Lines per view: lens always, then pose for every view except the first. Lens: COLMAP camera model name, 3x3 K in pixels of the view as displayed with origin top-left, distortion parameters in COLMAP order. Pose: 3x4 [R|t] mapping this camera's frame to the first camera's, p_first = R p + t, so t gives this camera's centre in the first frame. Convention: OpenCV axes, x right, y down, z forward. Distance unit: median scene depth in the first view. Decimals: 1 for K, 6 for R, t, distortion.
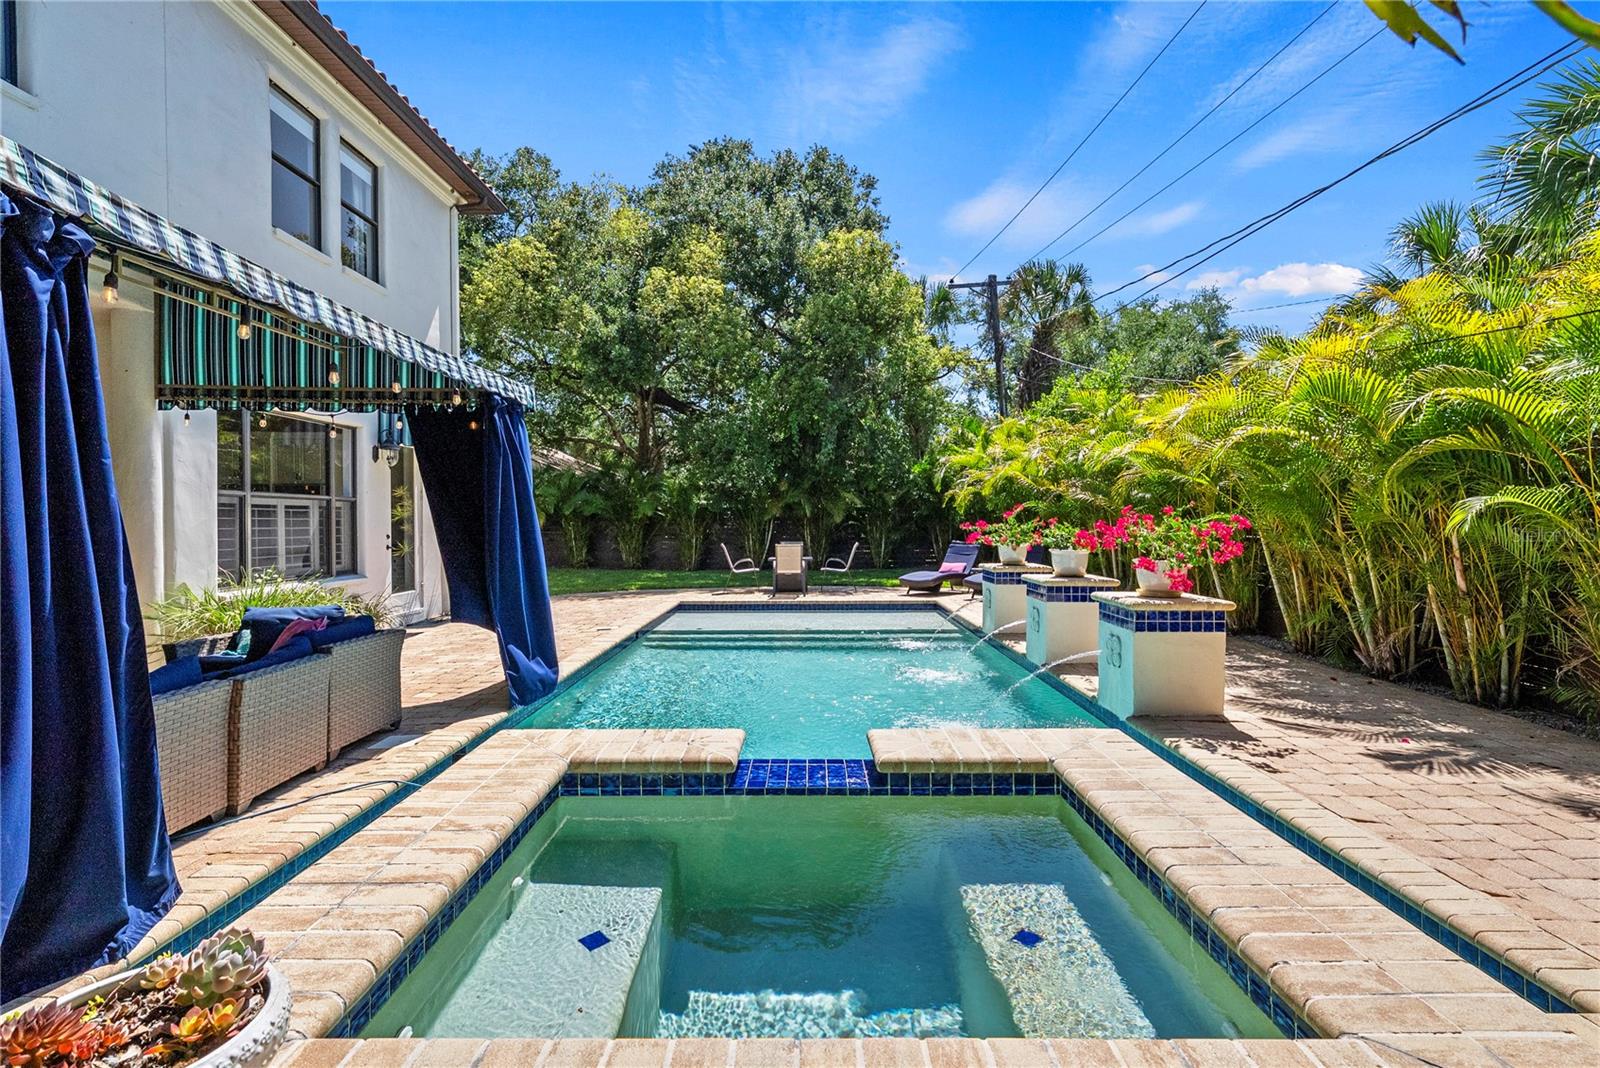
lens RADIAL K [[757.6, 0, 795.8], [0, 757.6, 534.2], [0, 0, 1]] dist [0.003914, -0.000509]
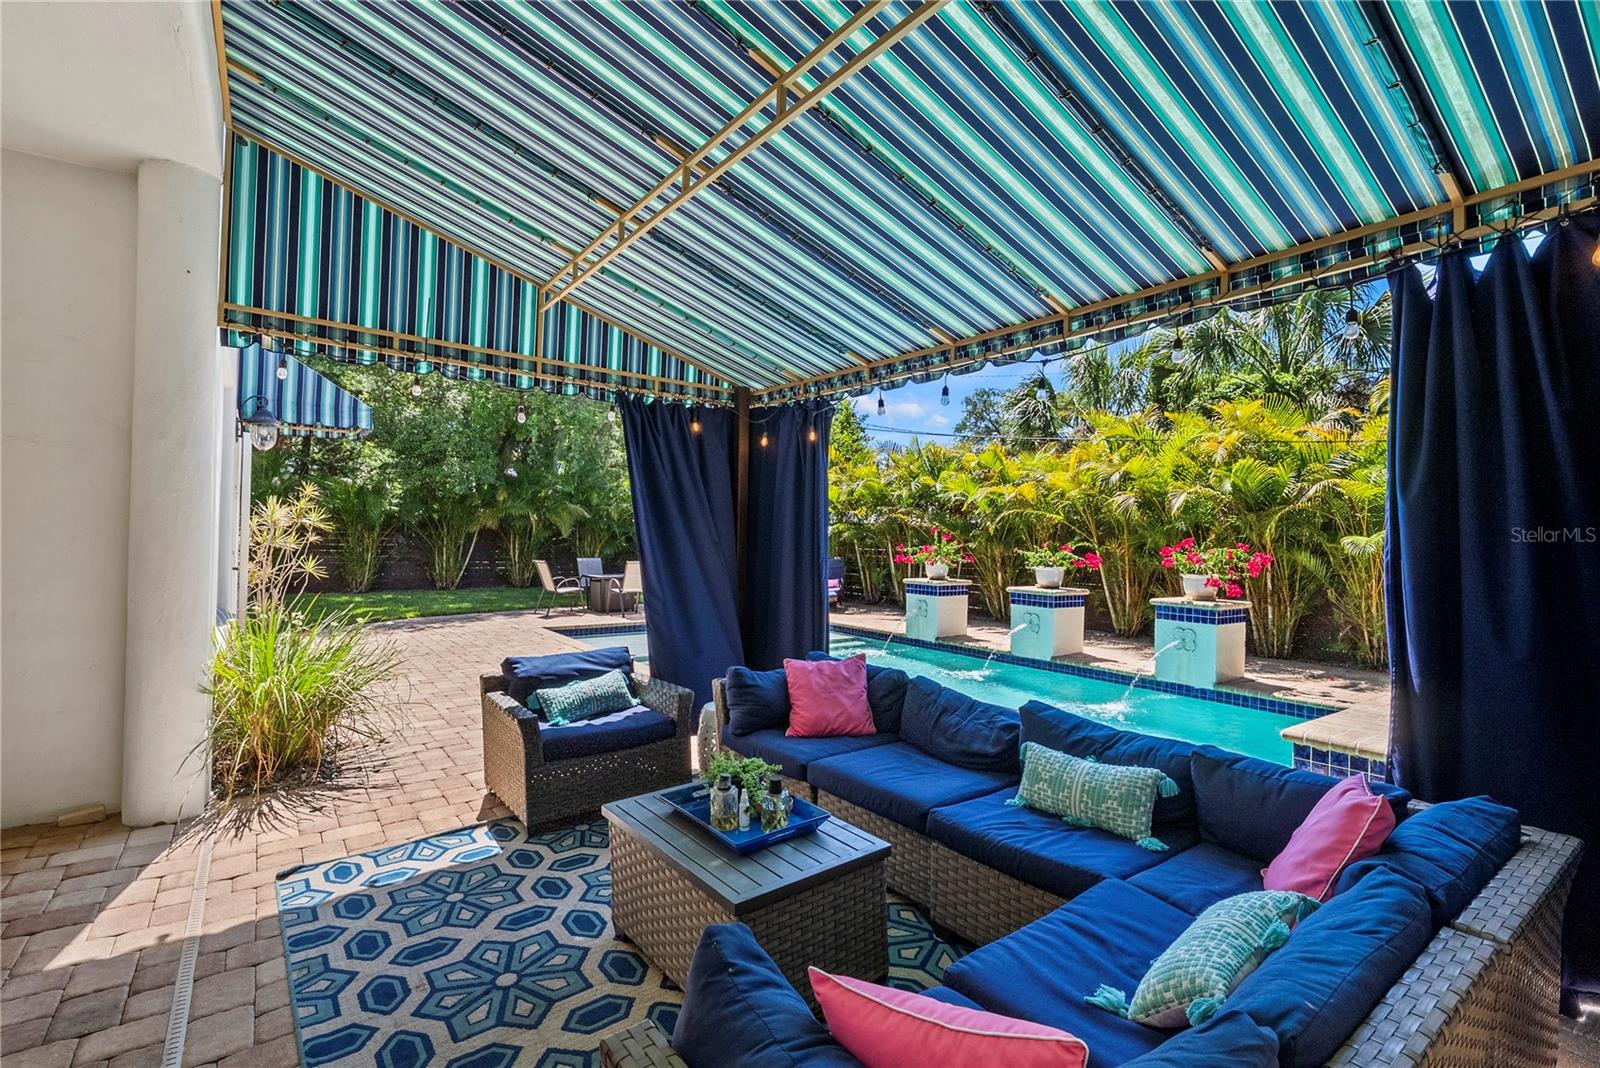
lens RADIAL K [[735.6, 0, 800.0], [0, 735.6, 534.0], [0, 0, 1]] dist [-0.002259, -0.000460]
pose [[0.805001, 0.020252, 0.592928, -0.798366], [-0.009814, 0.999735, -0.020824, -0.006988], [-0.593192, 0.010944, 0.804986, 0.261982]]
